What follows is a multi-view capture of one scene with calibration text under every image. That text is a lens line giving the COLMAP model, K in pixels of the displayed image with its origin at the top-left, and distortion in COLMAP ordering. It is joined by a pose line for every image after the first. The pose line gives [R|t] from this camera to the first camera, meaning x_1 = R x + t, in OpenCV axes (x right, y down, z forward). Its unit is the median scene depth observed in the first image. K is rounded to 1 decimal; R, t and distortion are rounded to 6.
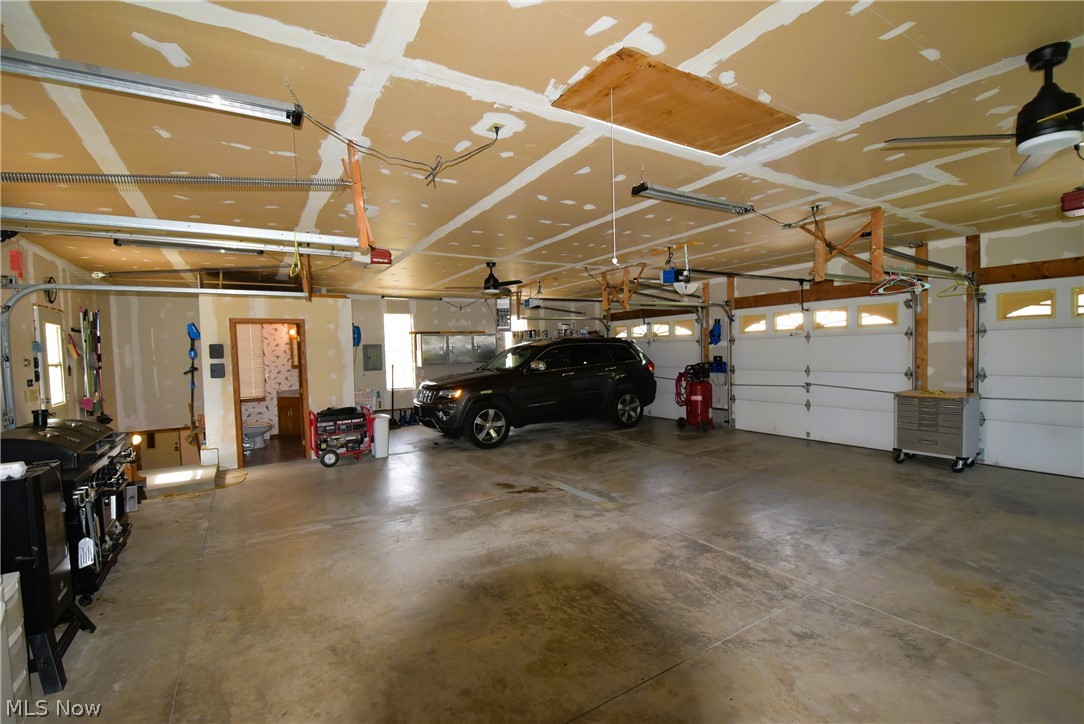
lens RADIAL K [[471.7, 0, 540.1], [0, 471.7, 364.8], [0, 0, 1]] dist [-0.005575, -0.000761]
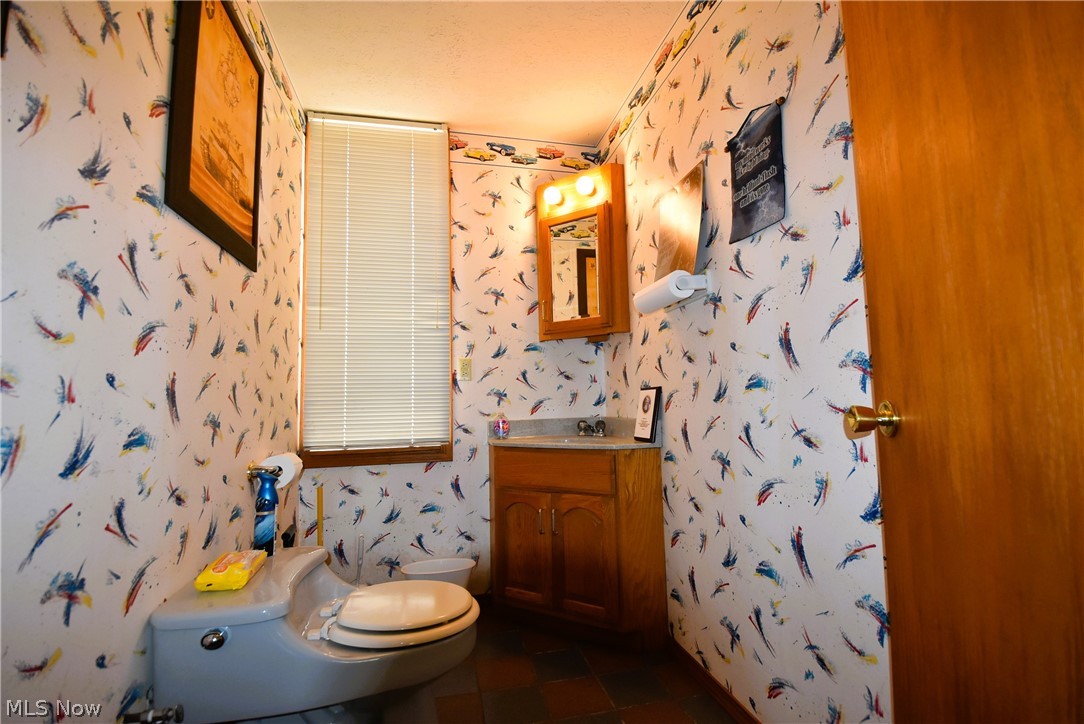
lens RADIAL K [[471.7, 0, 541.2], [0, 471.7, 364.6], [0, 0, 1]] dist [-0.005575, -0.000761]
pose [[0.944321, -0.026445, -0.327960, -0.446105], [-0.012606, 0.993125, -0.116376, 0.053925], [0.328783, 0.114030, 0.937496, 0.759603]]
